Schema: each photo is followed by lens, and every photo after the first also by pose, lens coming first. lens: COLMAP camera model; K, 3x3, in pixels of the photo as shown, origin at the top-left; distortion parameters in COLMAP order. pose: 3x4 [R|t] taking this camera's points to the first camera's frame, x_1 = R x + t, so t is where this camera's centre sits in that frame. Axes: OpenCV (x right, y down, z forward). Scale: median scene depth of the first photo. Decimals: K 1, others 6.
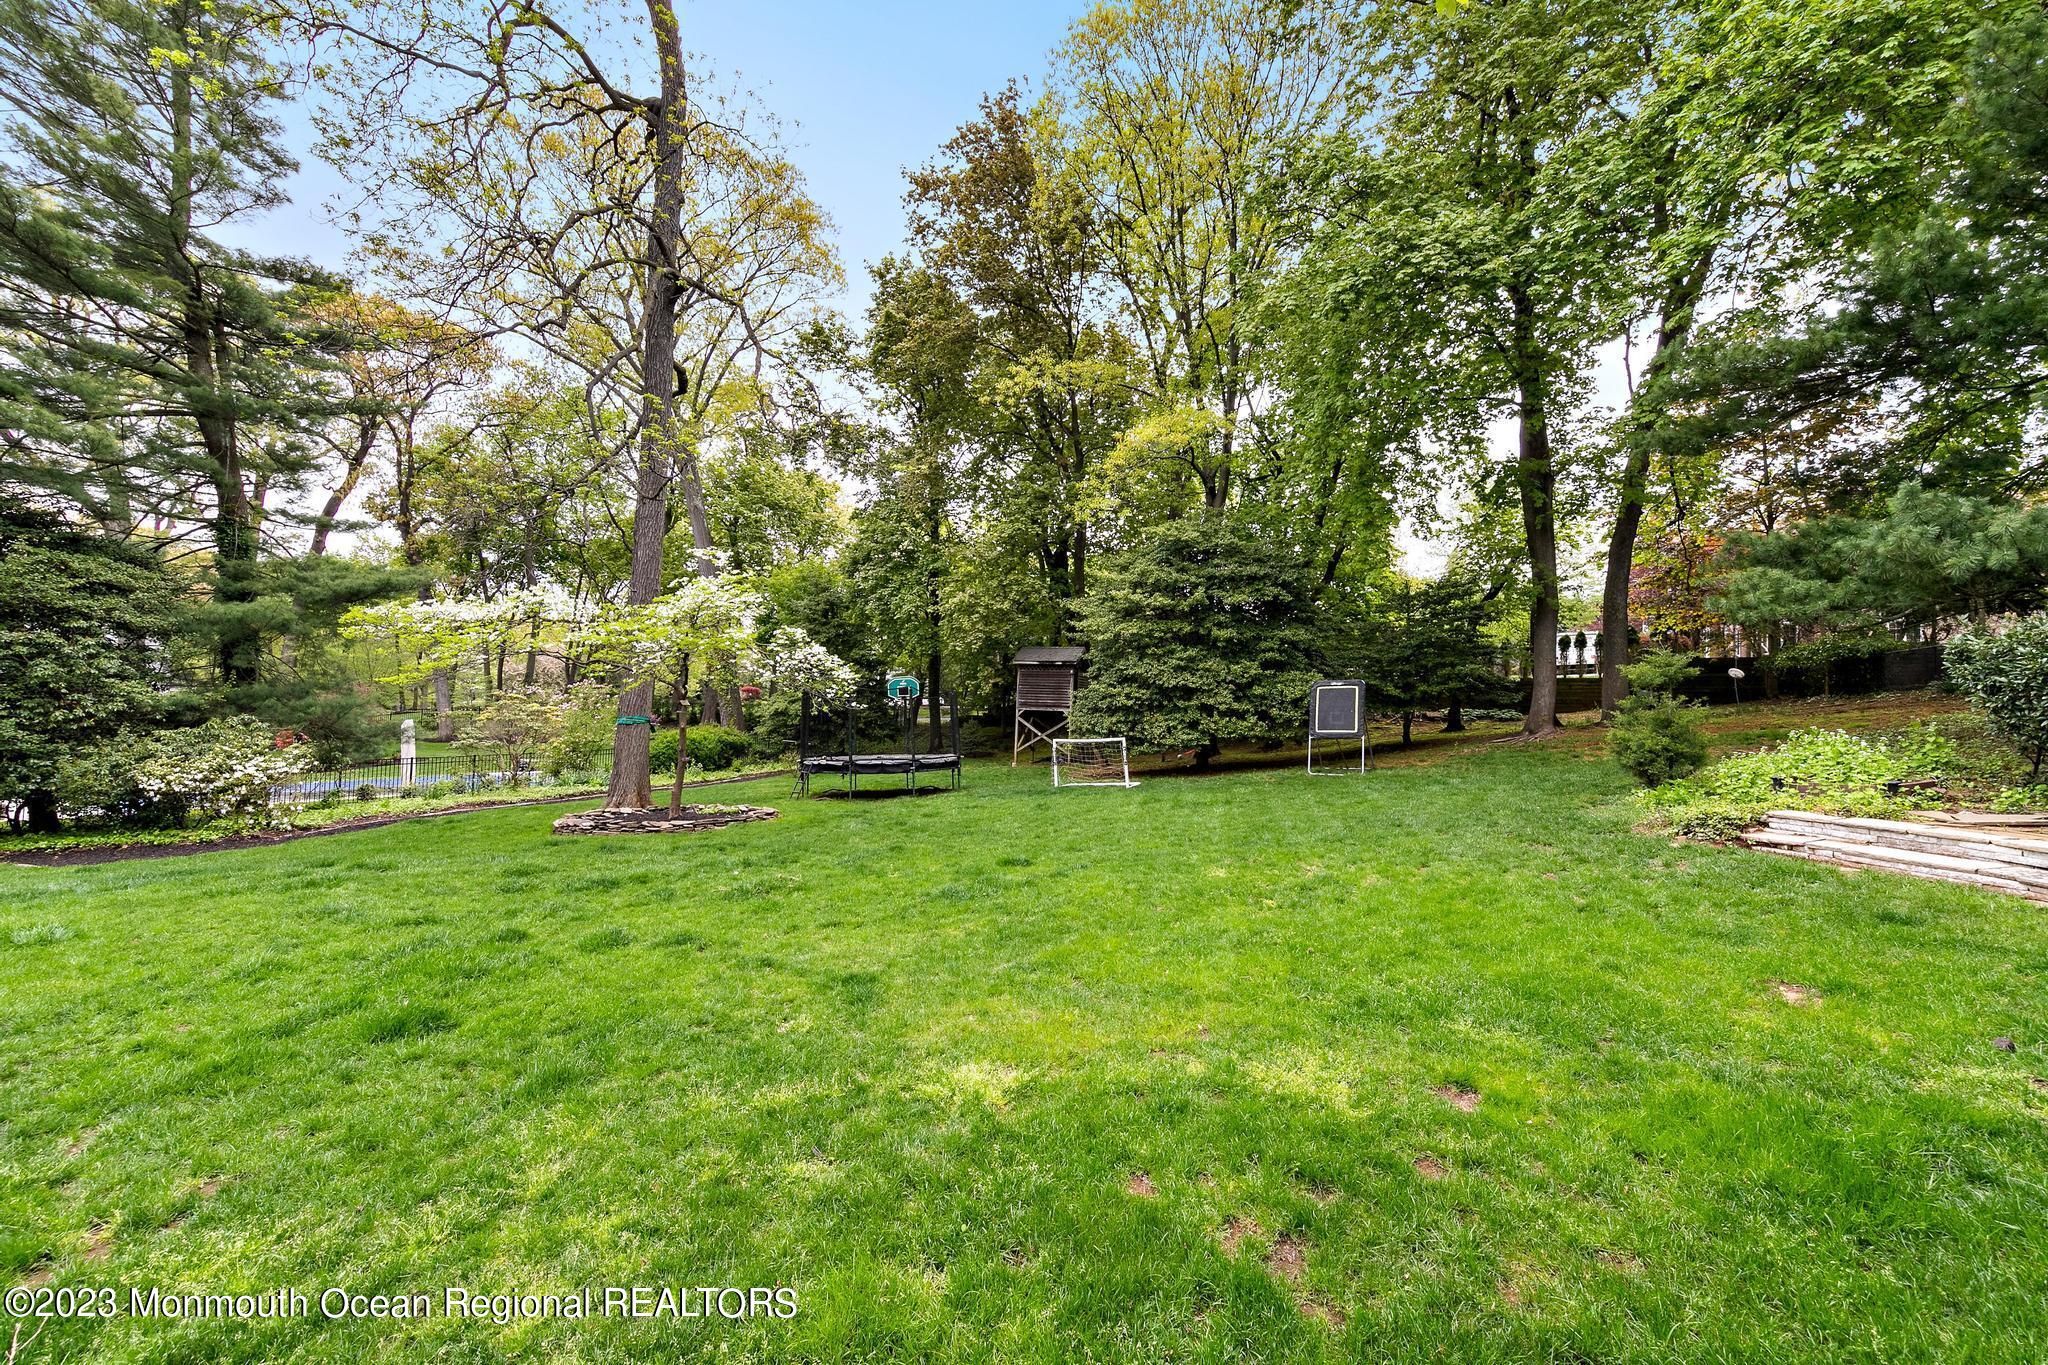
lens RADIAL K [[754.4, 0, 1023.8], [0, 754.4, 669.6], [0, 0, 1]] dist [0.001391, 0.000163]
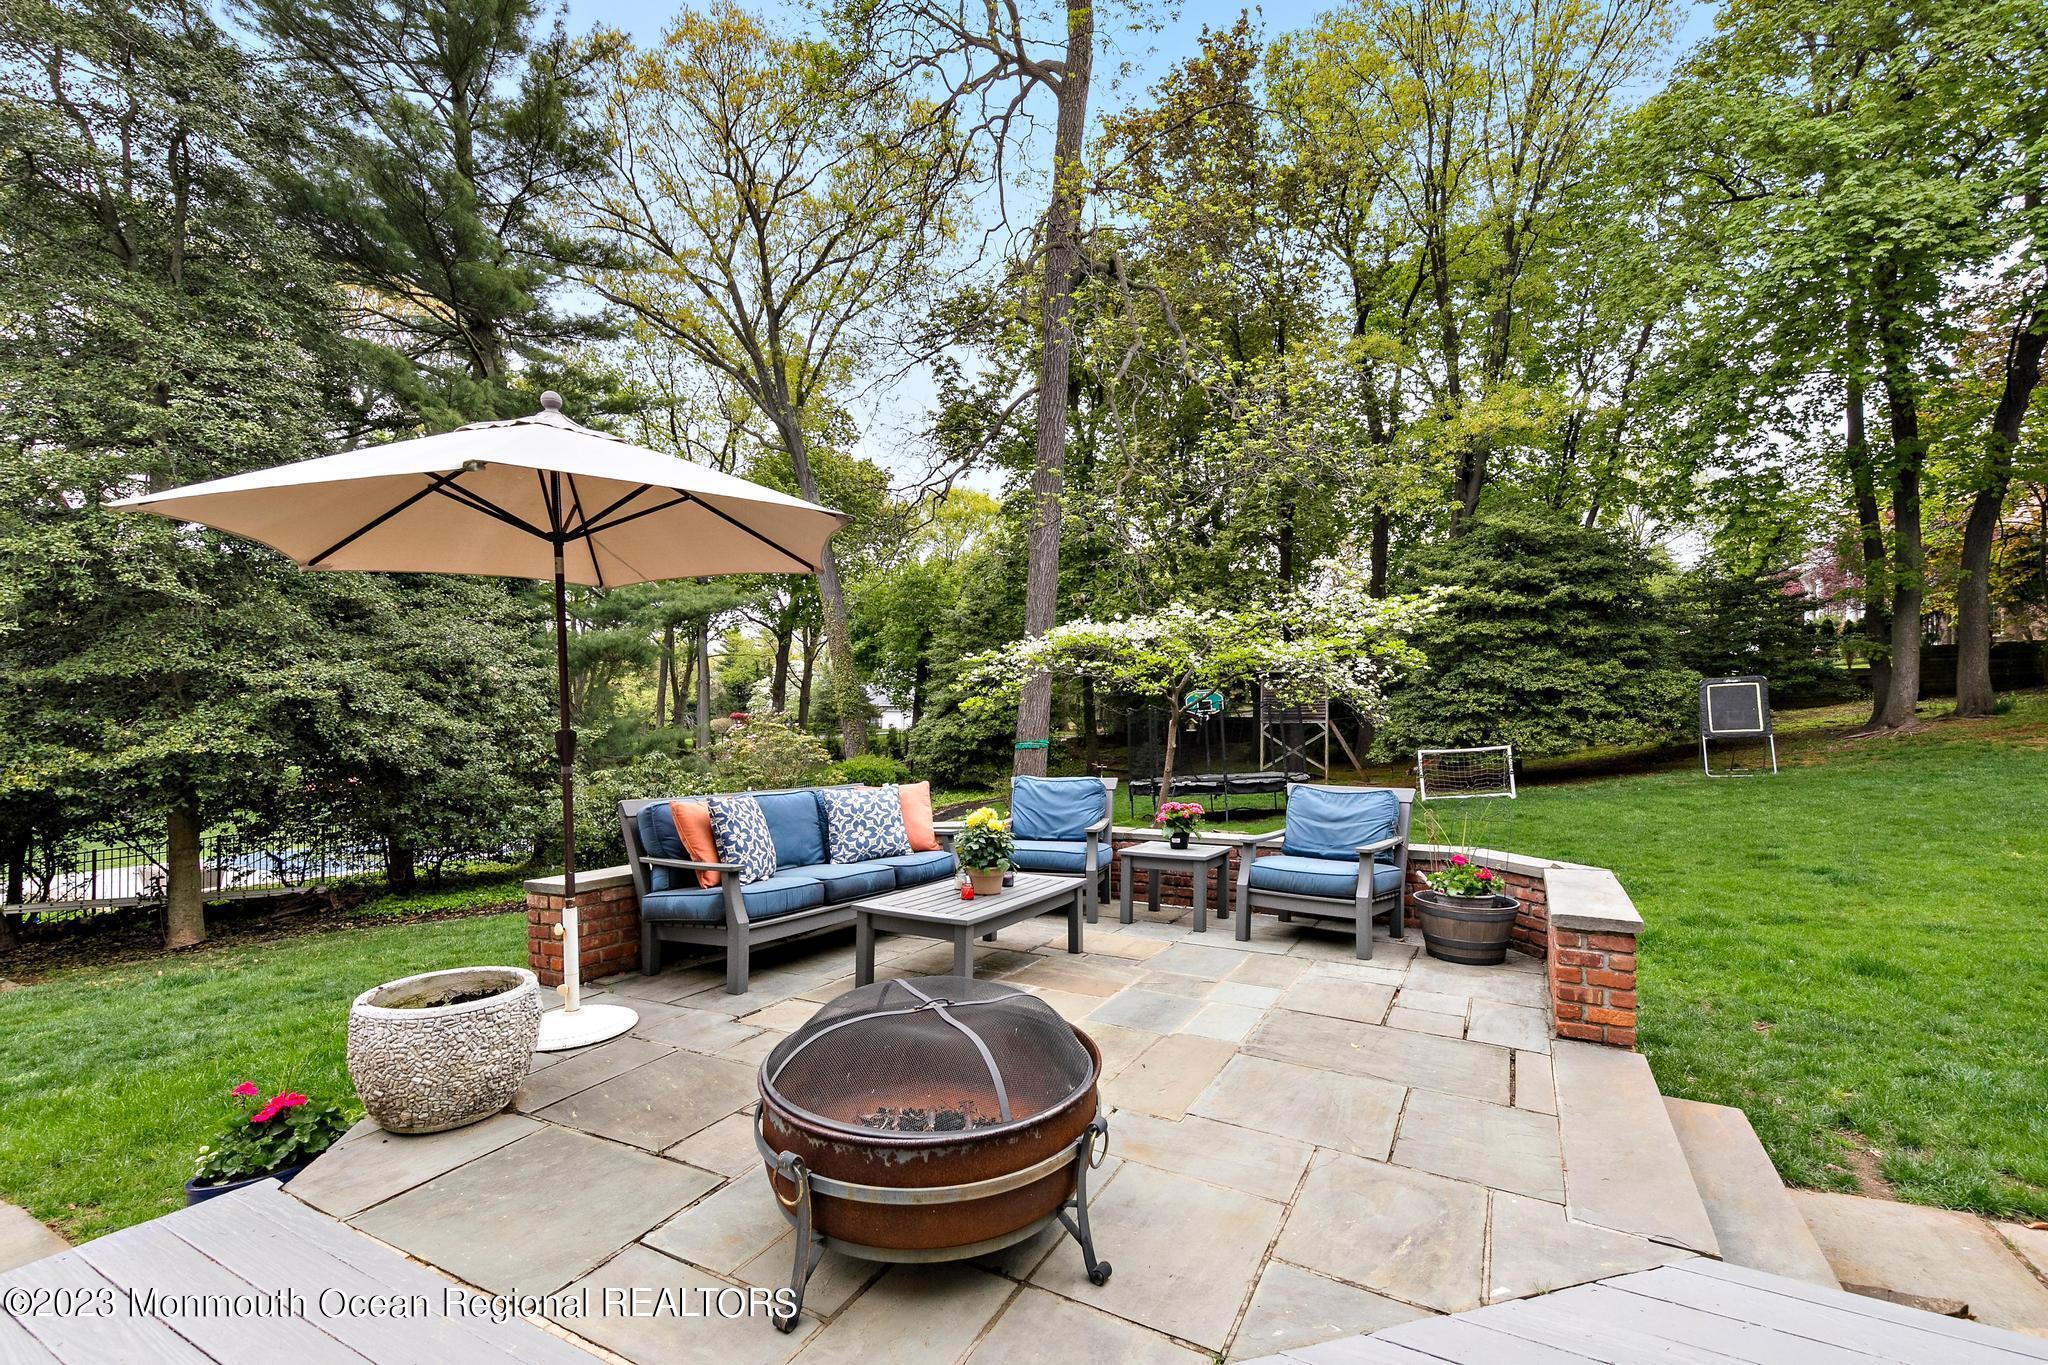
lens RADIAL K [[896.0, 0, 1015.6], [0, 896.0, 711.5], [0, 0, 1]] dist [0.000922, 0.000168]
pose [[0.998781, -0.033258, 0.036481, -0.477506], [0.032079, 0.998959, 0.032432, -0.007615], [-0.037521, -0.031222, 0.998808, -0.084785]]
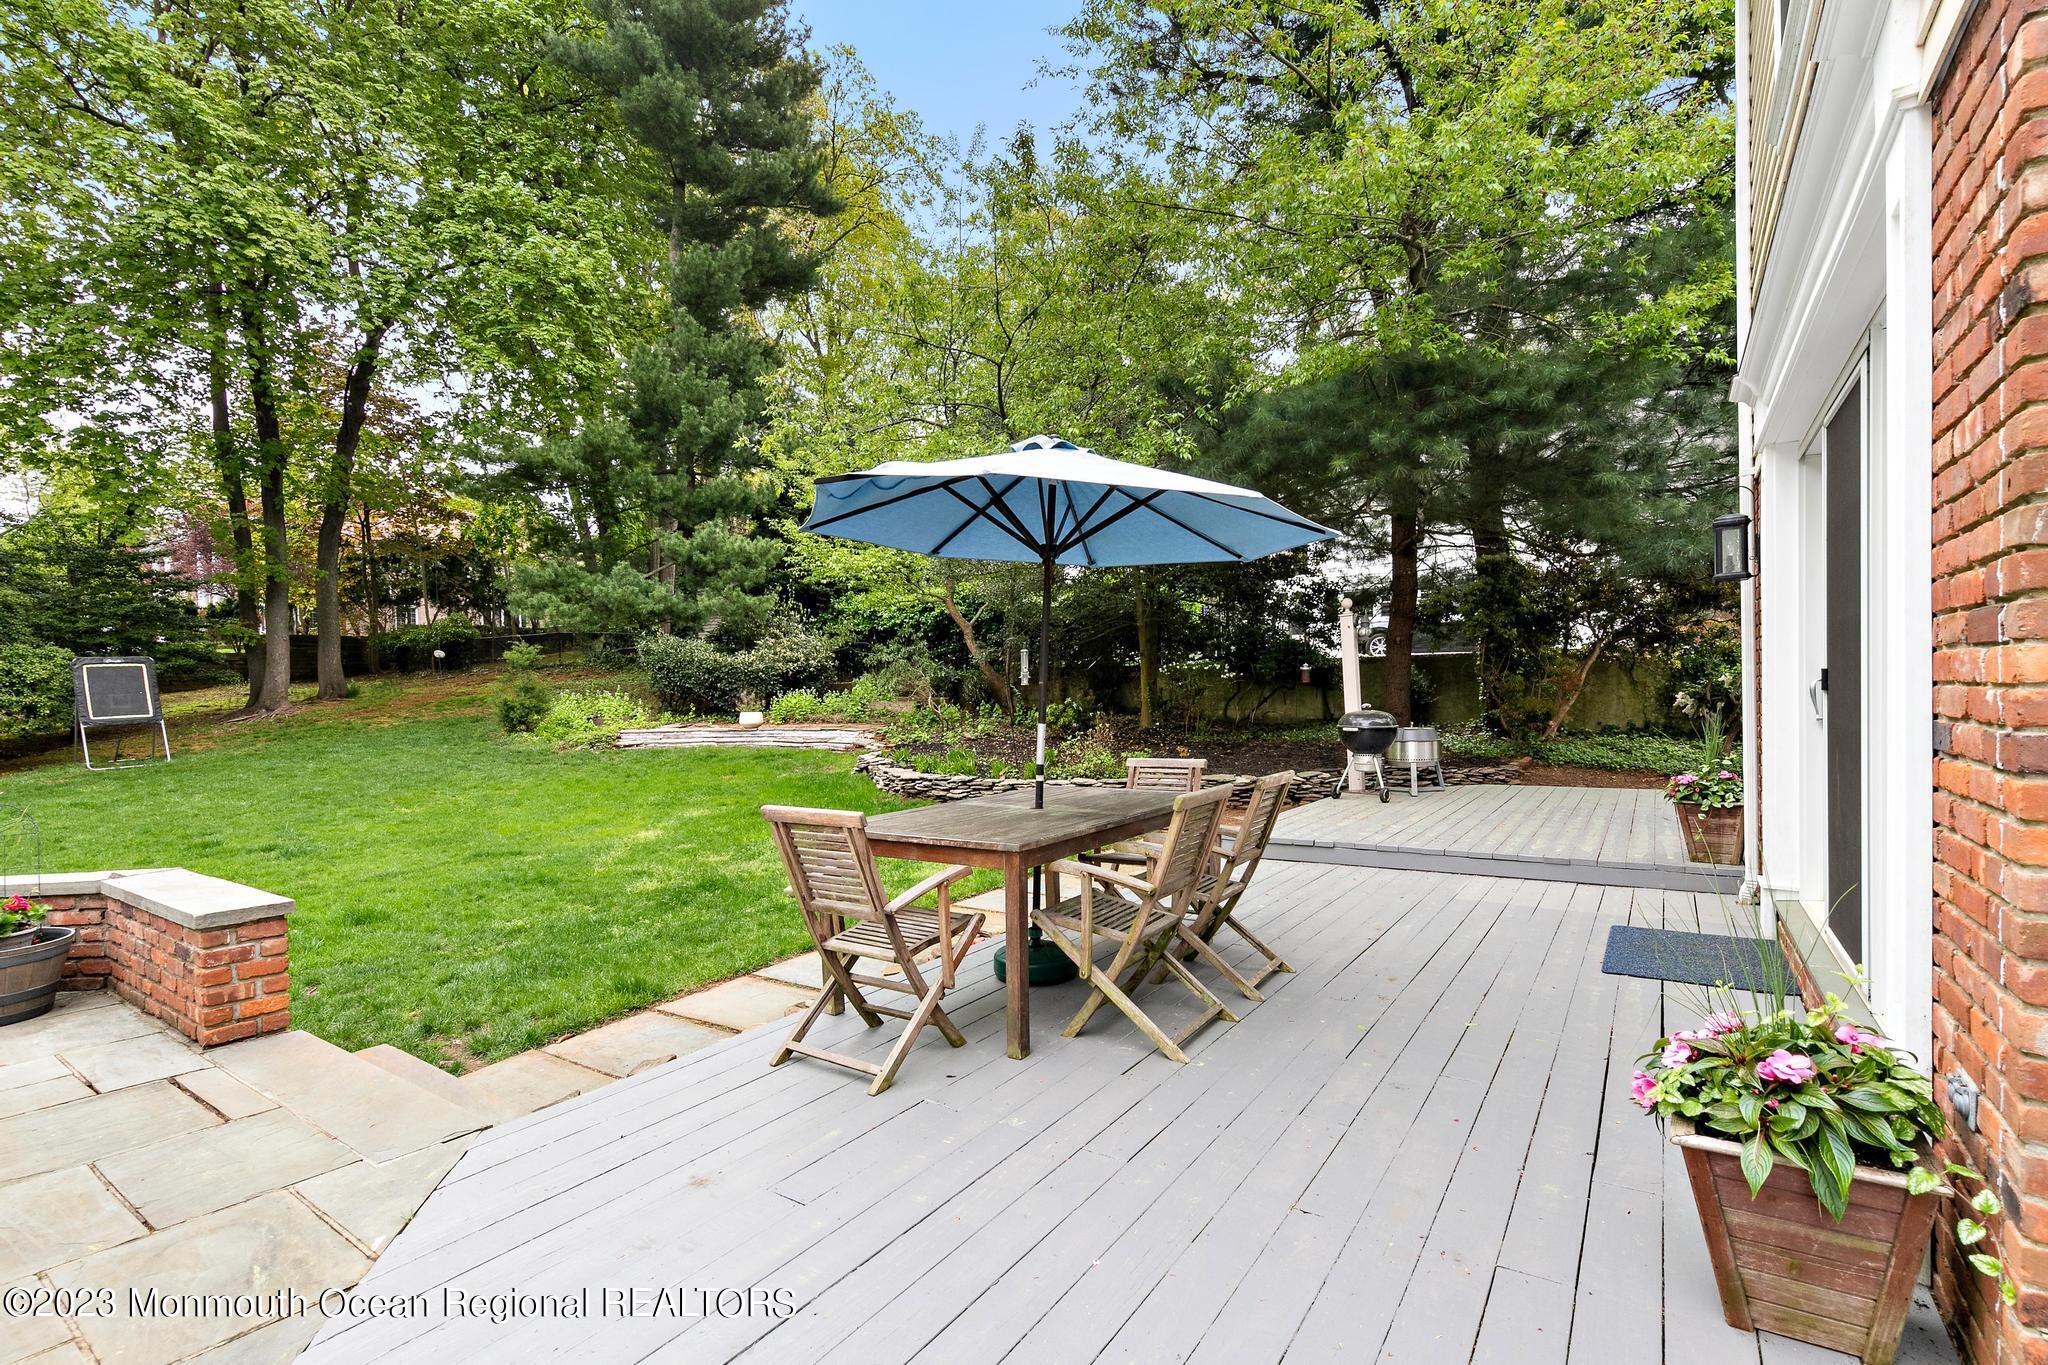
lens RADIAL K [[985.1, 0, 1024.0], [0, 985.1, 682.5], [0, 0, 1]] dist [-0.001508, -0.000526]
pose [[0.030222, -0.019850, 0.999346, -0.592817], [-0.028824, 0.999370, 0.020722, -0.008697], [-0.999128, -0.029431, 0.029631, -0.046442]]
